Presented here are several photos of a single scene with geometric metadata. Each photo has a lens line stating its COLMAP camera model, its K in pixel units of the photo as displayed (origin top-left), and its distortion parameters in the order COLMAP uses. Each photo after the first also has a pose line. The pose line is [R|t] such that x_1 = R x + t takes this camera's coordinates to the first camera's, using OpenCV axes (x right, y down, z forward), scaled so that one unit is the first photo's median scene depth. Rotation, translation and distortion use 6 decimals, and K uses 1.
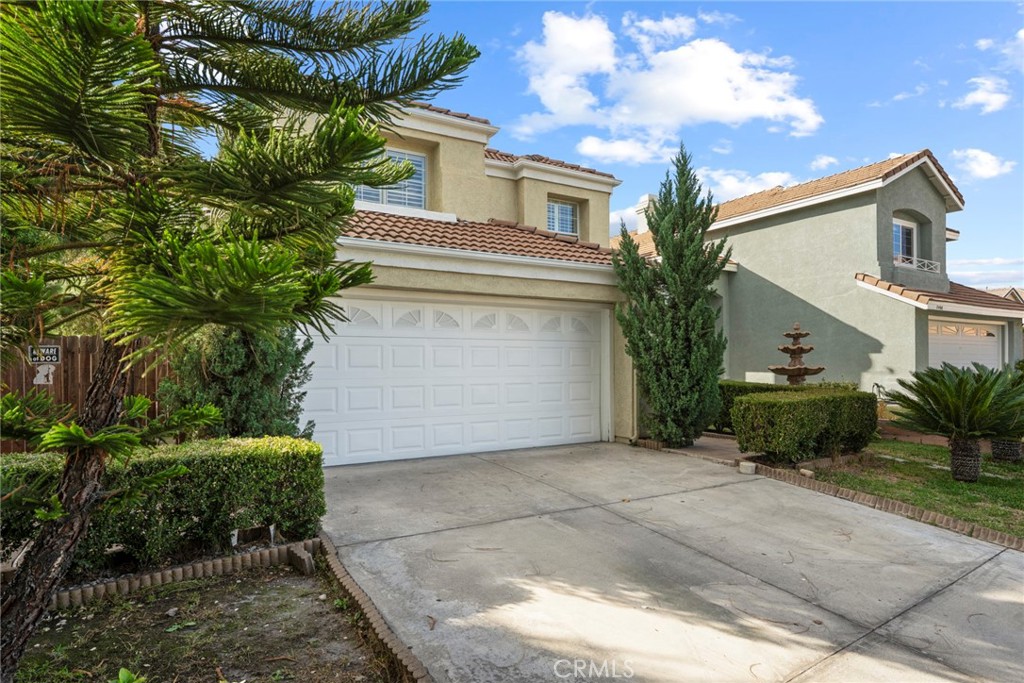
lens RADIAL K [[574.6, 0, 517.3], [0, 574.6, 358.3], [0, 0, 1]] dist [-0.004996, -0.001880]
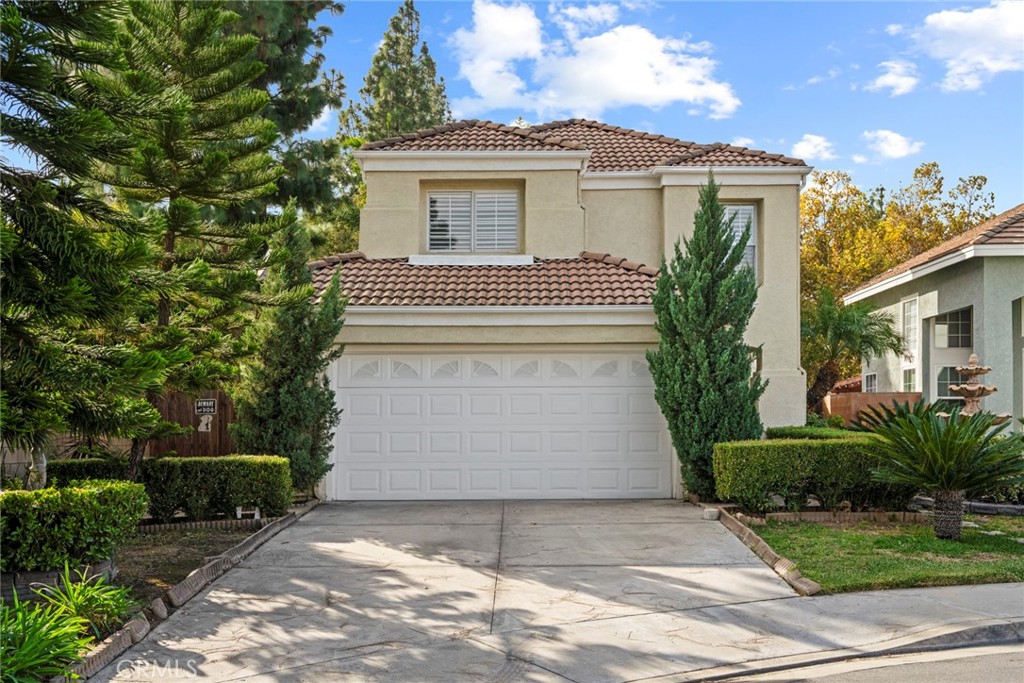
lens RADIAL K [[1140.2, 0, 511.9], [0, 1140.2, 343.4], [0, 0, 1]] dist [0.016825, 0.000000]
pose [[0.862026, -0.037596, -0.505468, 1.011714], [0.005563, 0.997887, -0.064734, 0.021546], [0.506834, 0.052990, 0.860413, -0.791423]]
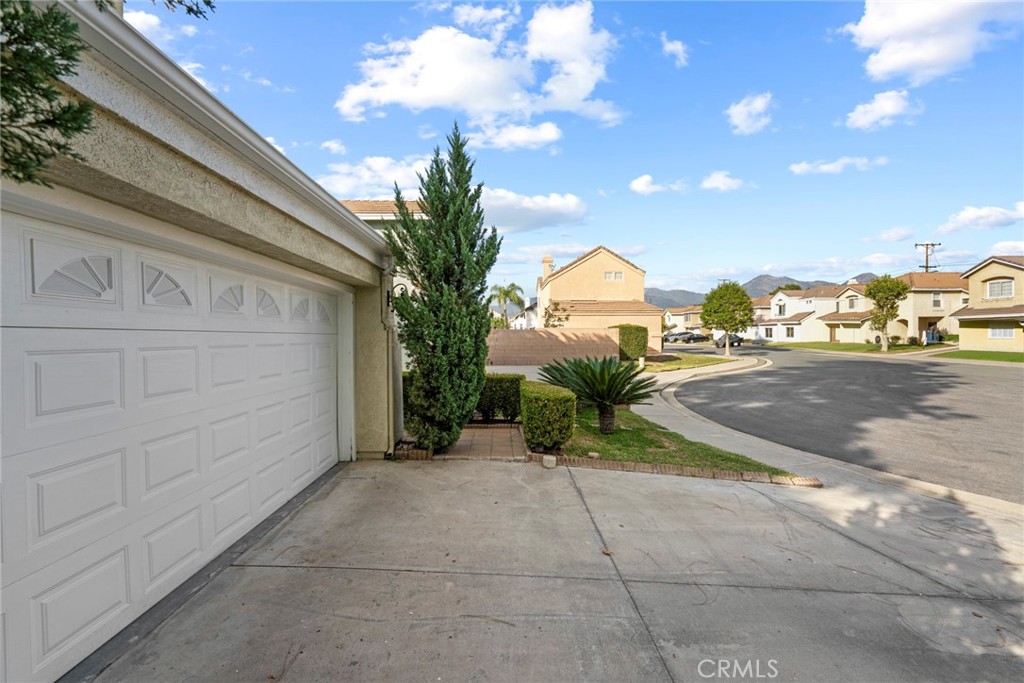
lens RADIAL K [[421.7, 0, 504.0], [0, 421.7, 340.4], [0, 0, 1]] dist [-0.023084, 0.000150]
pose [[0.500076, -0.002741, 0.865977, -0.284699], [-0.010872, 0.999896, 0.009442, -0.034274], [-0.865913, -0.014136, 0.499994, 0.641815]]
